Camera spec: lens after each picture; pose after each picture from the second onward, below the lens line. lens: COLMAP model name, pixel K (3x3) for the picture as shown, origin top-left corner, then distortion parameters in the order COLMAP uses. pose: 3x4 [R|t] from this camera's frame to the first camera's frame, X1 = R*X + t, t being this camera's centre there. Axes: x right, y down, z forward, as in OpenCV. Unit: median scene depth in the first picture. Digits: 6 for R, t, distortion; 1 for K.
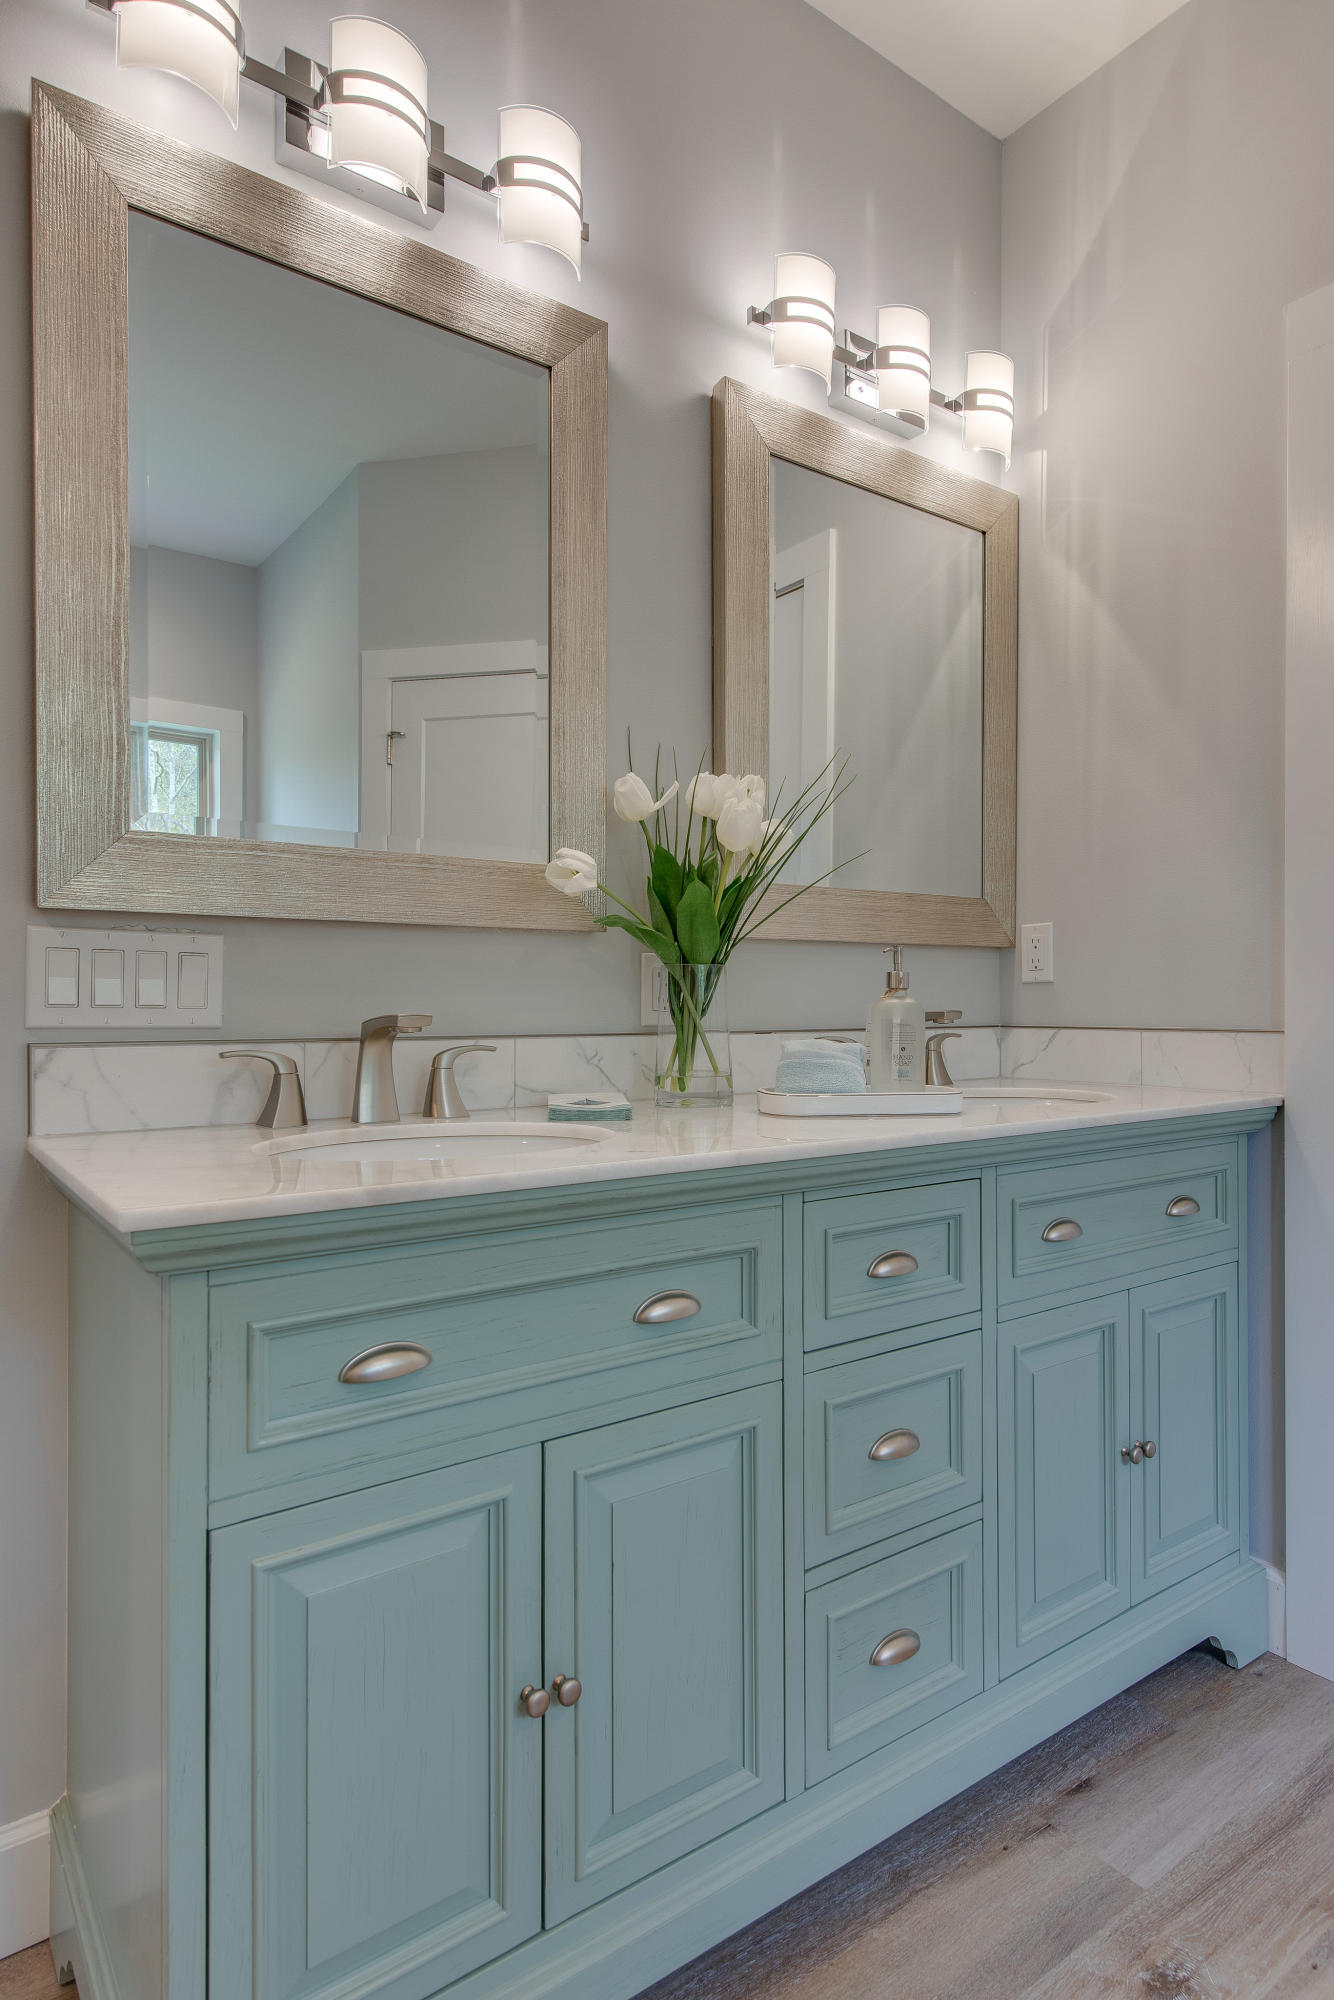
lens RADIAL K [[1145.7, 0, 670.2], [0, 1145.7, 1010.5], [0, 0, 1]] dist [0.001874, 0.000473]
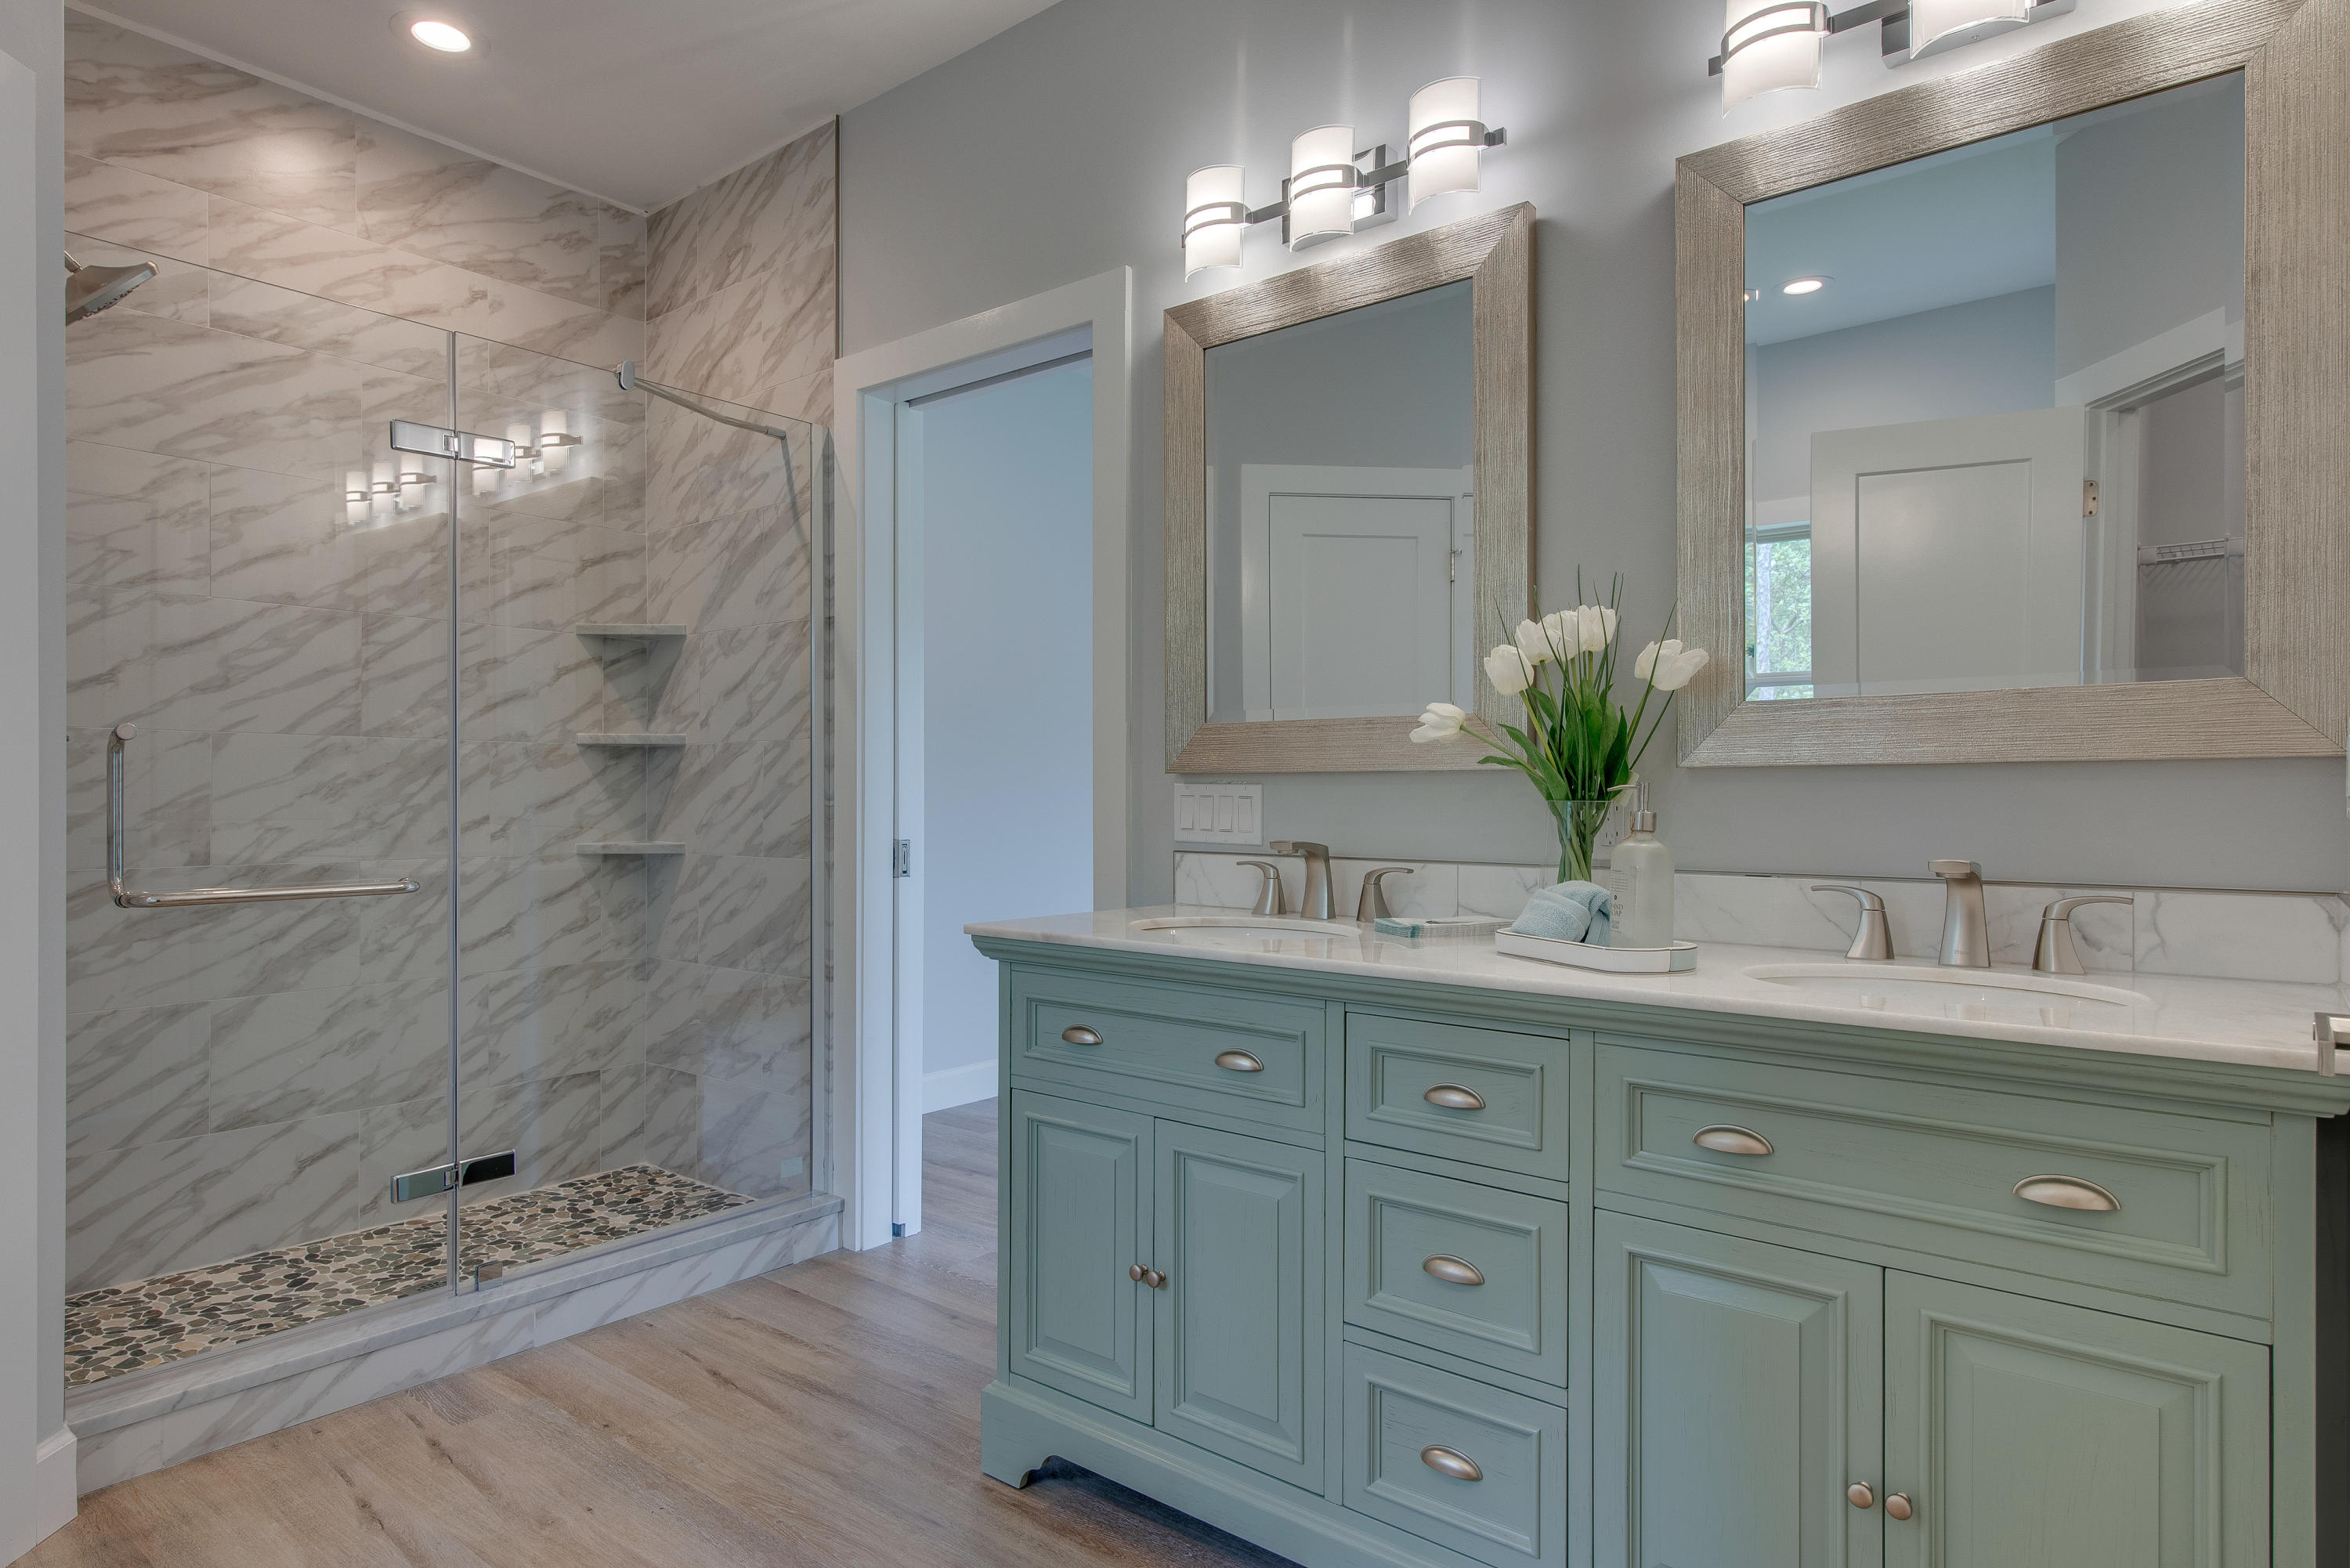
lens RADIAL K [[1346.1, 0, 1175.0], [0, 1346.1, 784.0], [0, 0, 1]] dist [0.001874, 0.000473]
pose [[0.237865, -0.005648, -0.971282, 1.240708], [-0.011846, 0.999892, -0.008715, -0.046307], [0.971226, 0.013579, 0.237773, 0.424934]]
